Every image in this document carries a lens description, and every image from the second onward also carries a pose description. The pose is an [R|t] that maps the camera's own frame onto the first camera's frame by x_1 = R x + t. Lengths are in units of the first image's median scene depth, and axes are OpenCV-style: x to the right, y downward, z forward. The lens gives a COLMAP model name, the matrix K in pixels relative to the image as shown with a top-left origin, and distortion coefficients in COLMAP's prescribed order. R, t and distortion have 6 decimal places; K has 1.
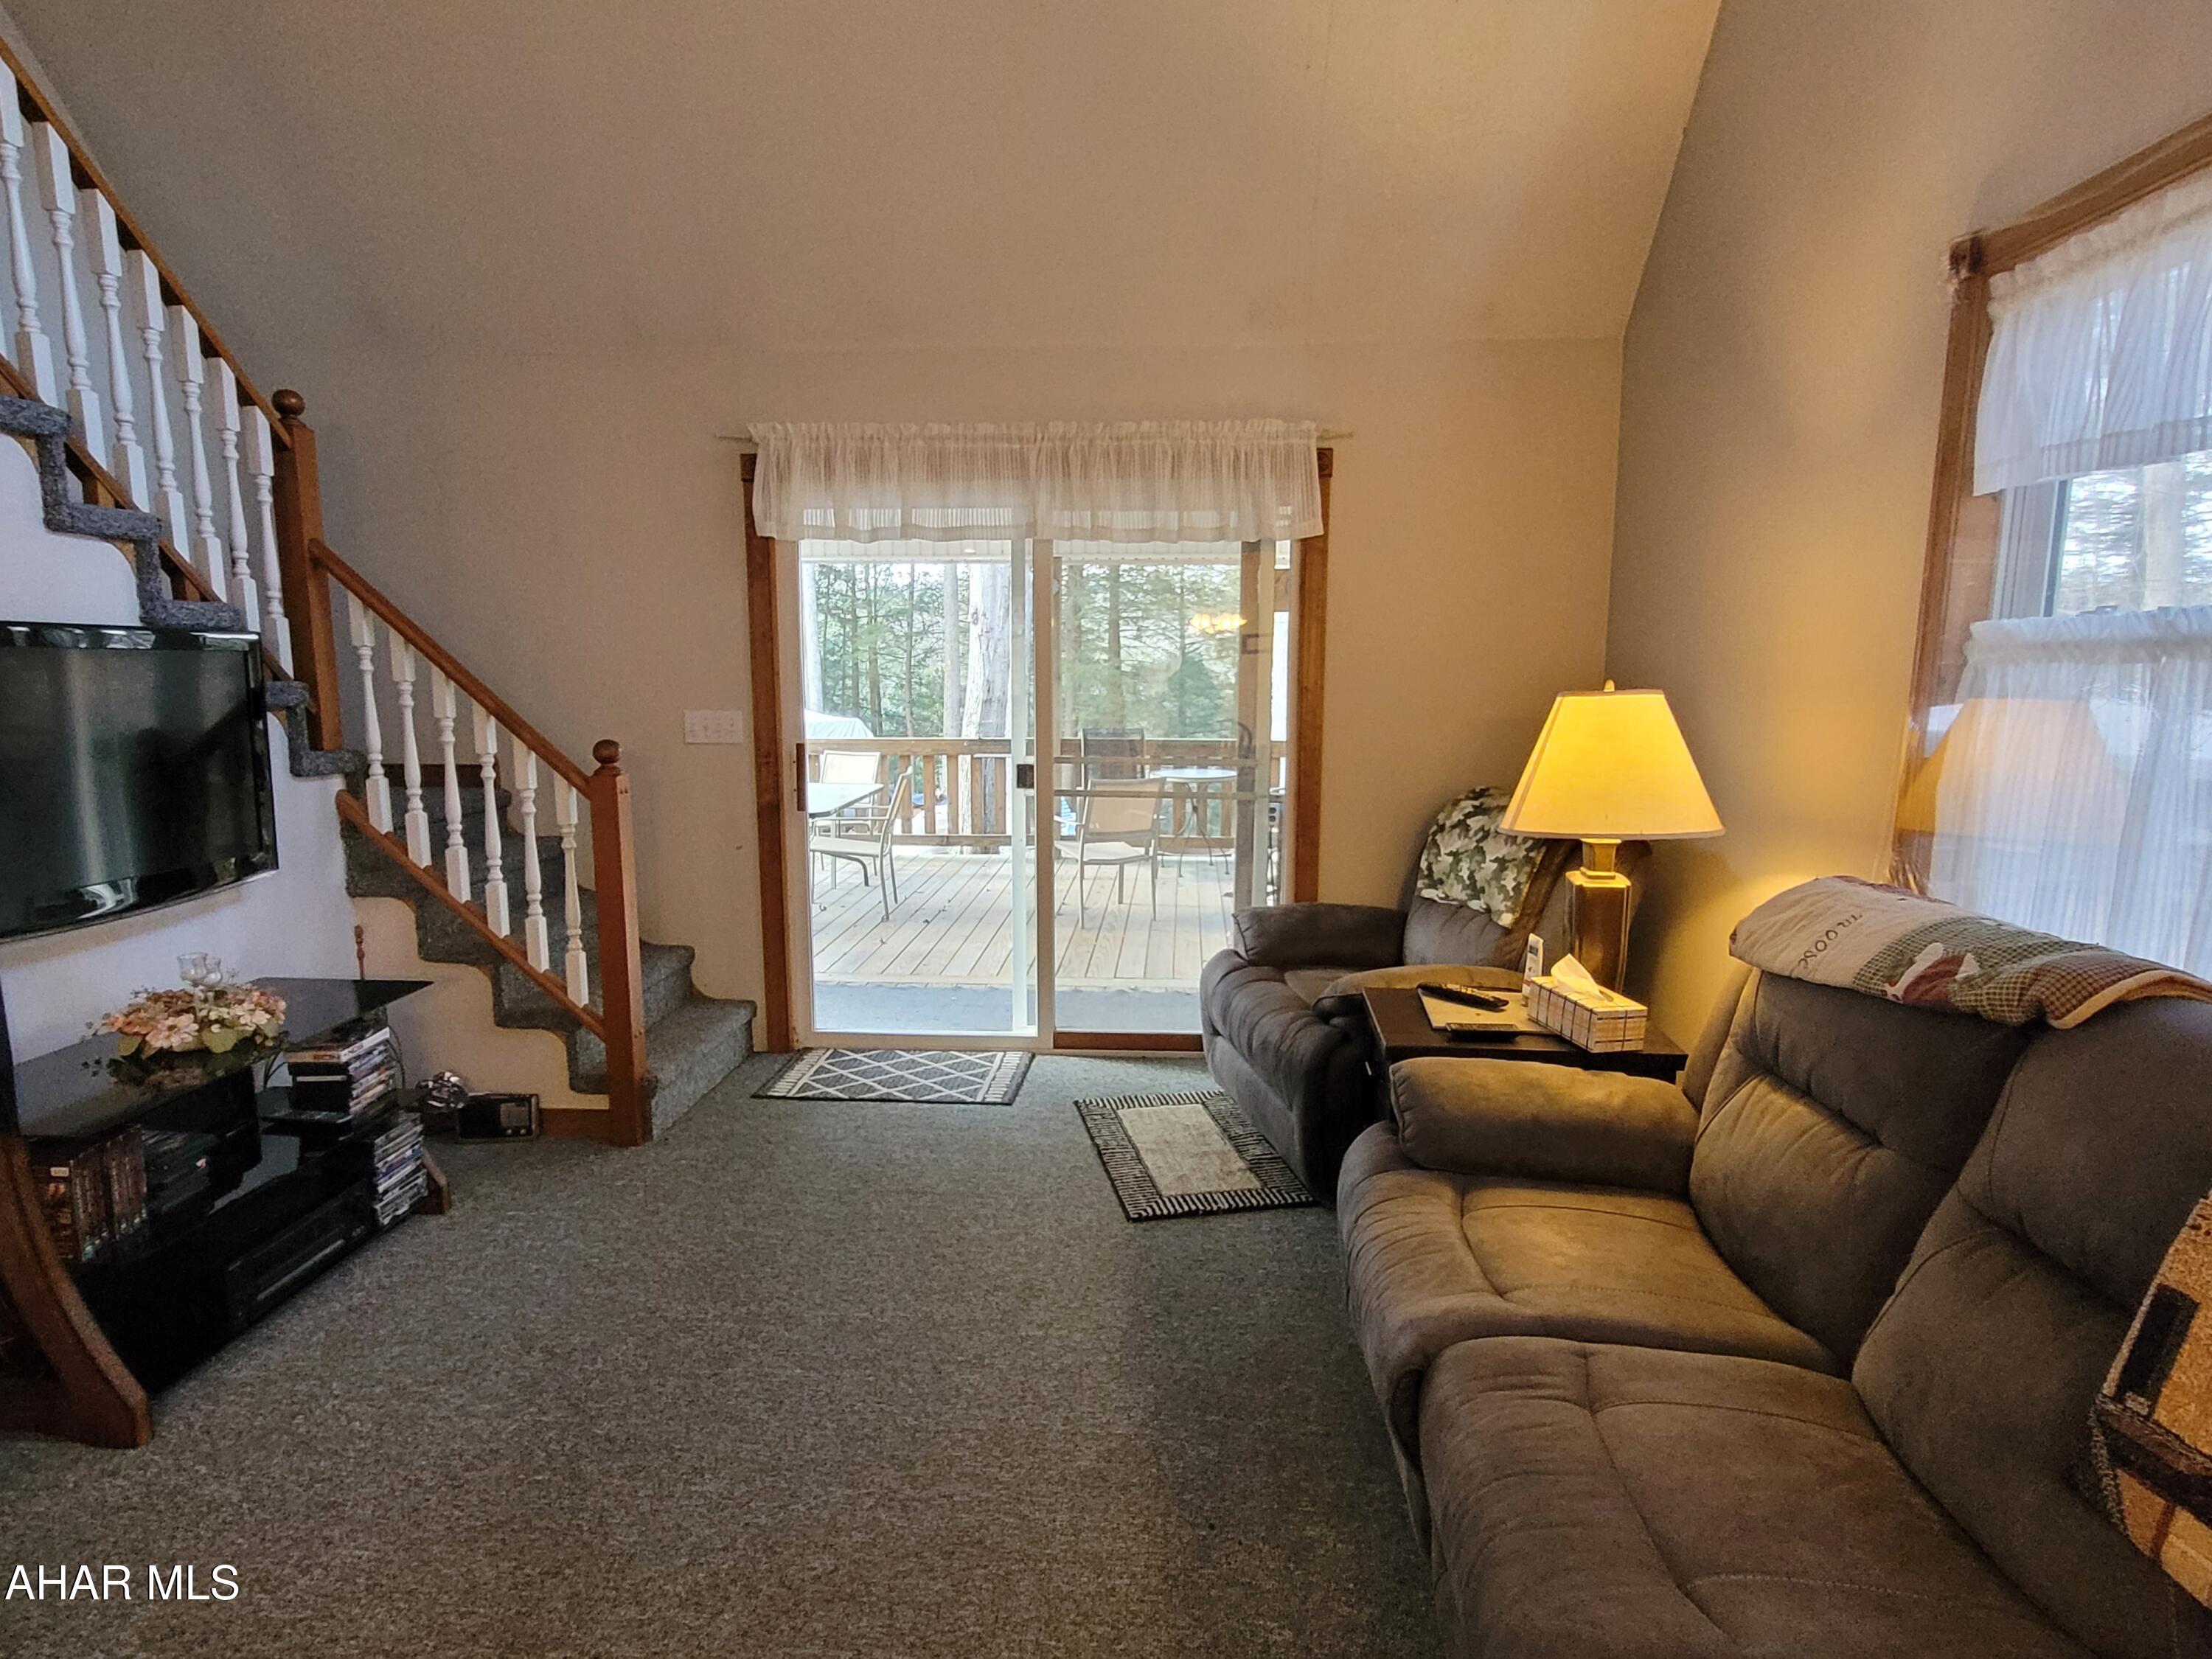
lens RADIAL K [[1214.3, 0, 1109.6], [0, 1214.3, 839.7], [0, 0, 1]] dist [0.004784, -0.005012]
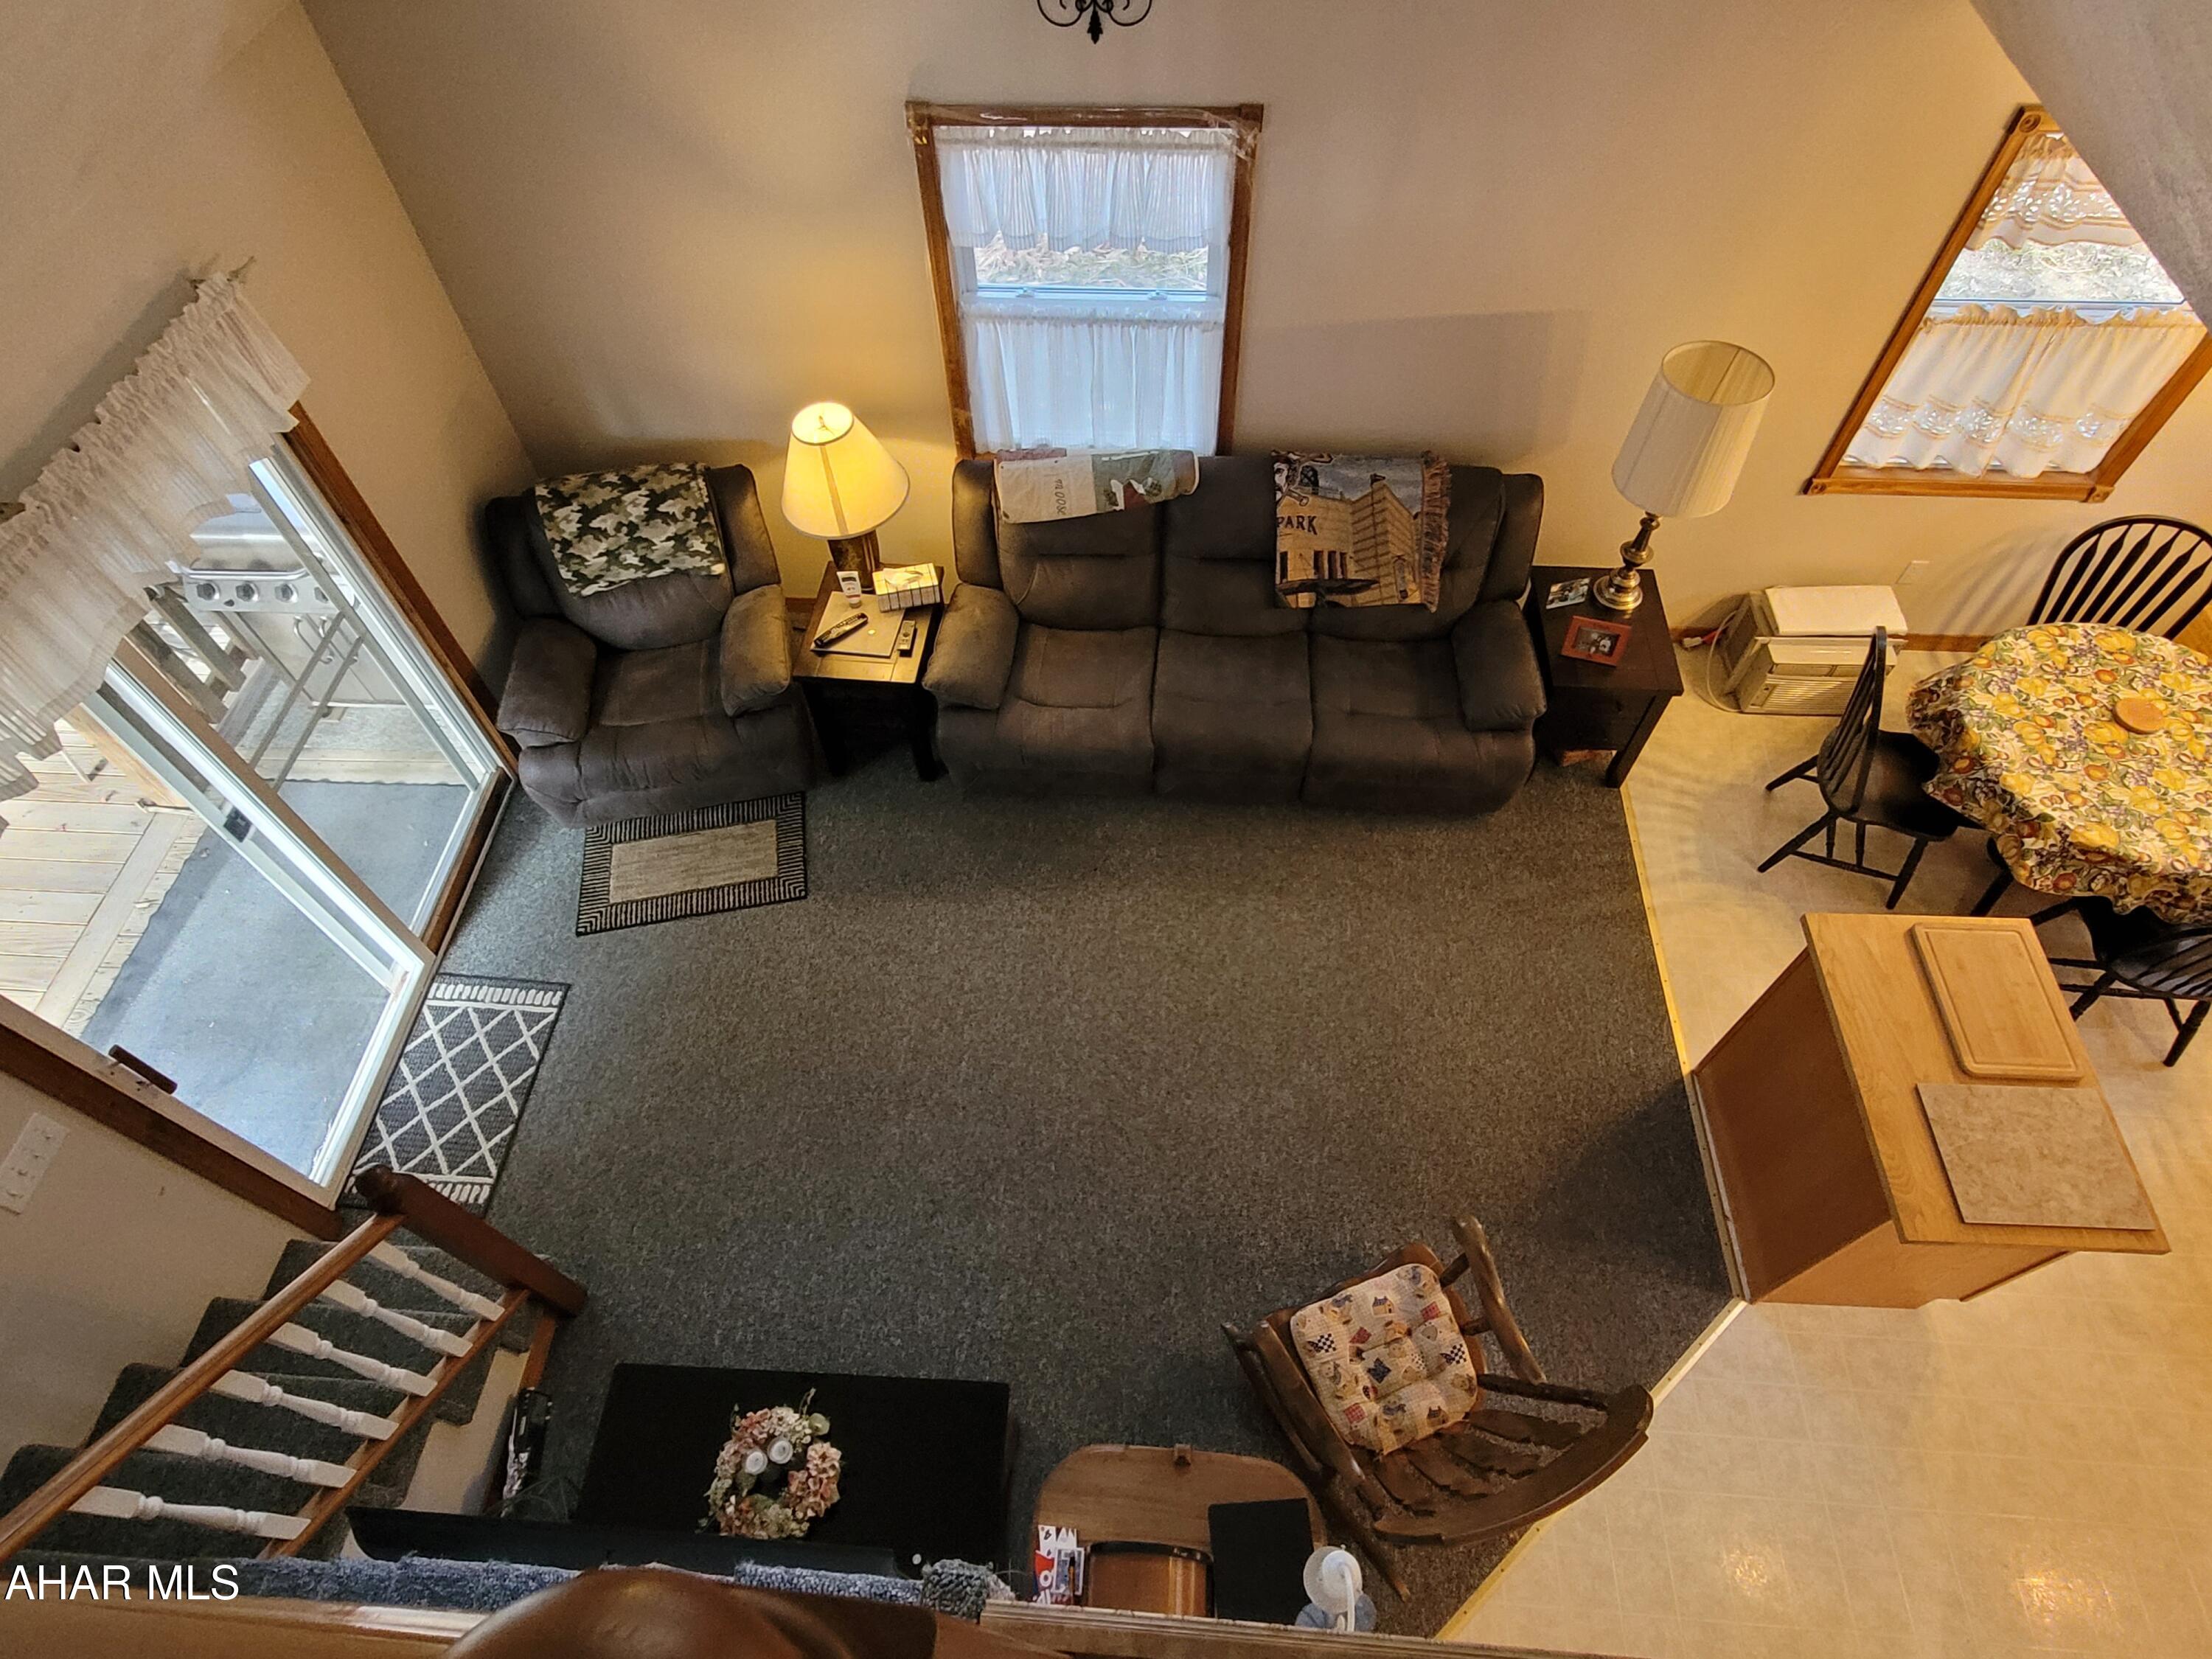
lens RADIAL K [[1214.3, 0, 1109.6], [0, 1214.3, 824.7], [0, 0, 1]] dist [0.004784, -0.005012]
pose [[0.006507, -0.818620, 0.574299, -0.656289], [0.167035, 0.567132, 0.806511, -0.753536], [-0.985930, 0.090680, 0.140428, 0.356765]]
